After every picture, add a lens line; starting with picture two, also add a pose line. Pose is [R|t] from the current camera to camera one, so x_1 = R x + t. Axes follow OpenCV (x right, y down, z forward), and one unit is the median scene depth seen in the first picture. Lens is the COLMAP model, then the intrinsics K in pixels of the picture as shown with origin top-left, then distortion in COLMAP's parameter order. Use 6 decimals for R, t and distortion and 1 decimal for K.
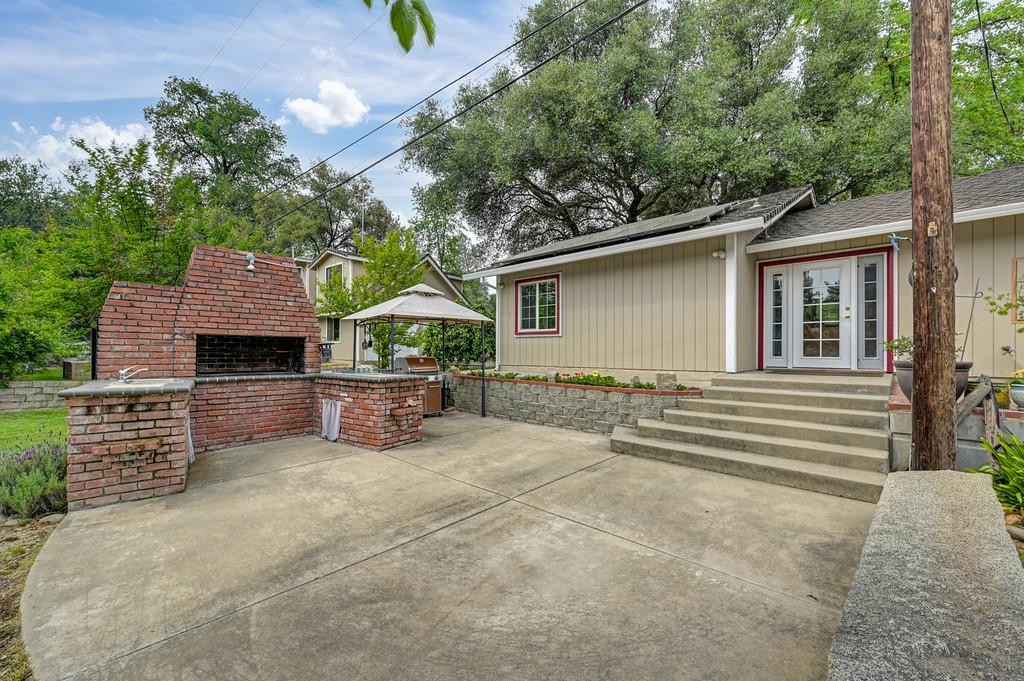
lens RADIAL K [[407.3, 0, 515.1], [0, 407.3, 351.2], [0, 0, 1]] dist [0.000173, -0.000671]
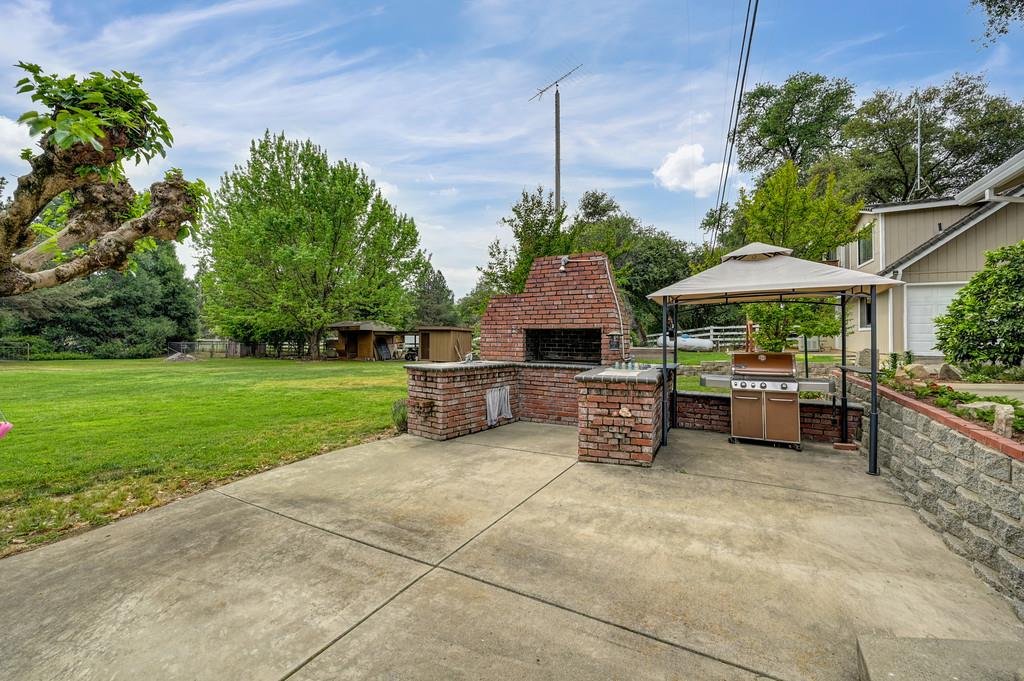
lens RADIAL K [[407.3, 0, 507.7], [0, 407.3, 332.3], [0, 0, 1]] dist [0.000173, -0.000671]
pose [[0.231642, -0.015651, -0.972675, 0.467551], [-0.001506, 0.999864, -0.016447, -0.010121], [0.972800, 0.005275, 0.231586, 0.655050]]
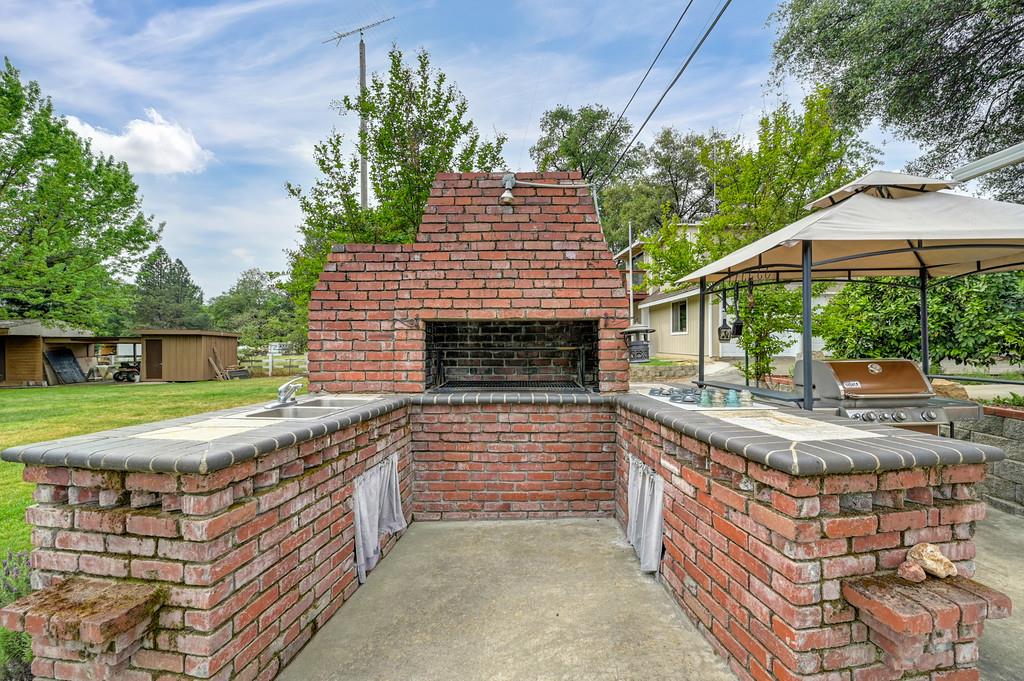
lens RADIAL K [[407.3, 0, 517.4], [0, 407.3, 345.3], [0, 0, 1]] dist [0.000173, -0.000671]
pose [[0.688247, -0.006994, -0.725442, -0.267527], [0.010267, 0.999947, 0.000100, -0.004472], [0.725403, -0.007517, 0.688283, 0.699846]]
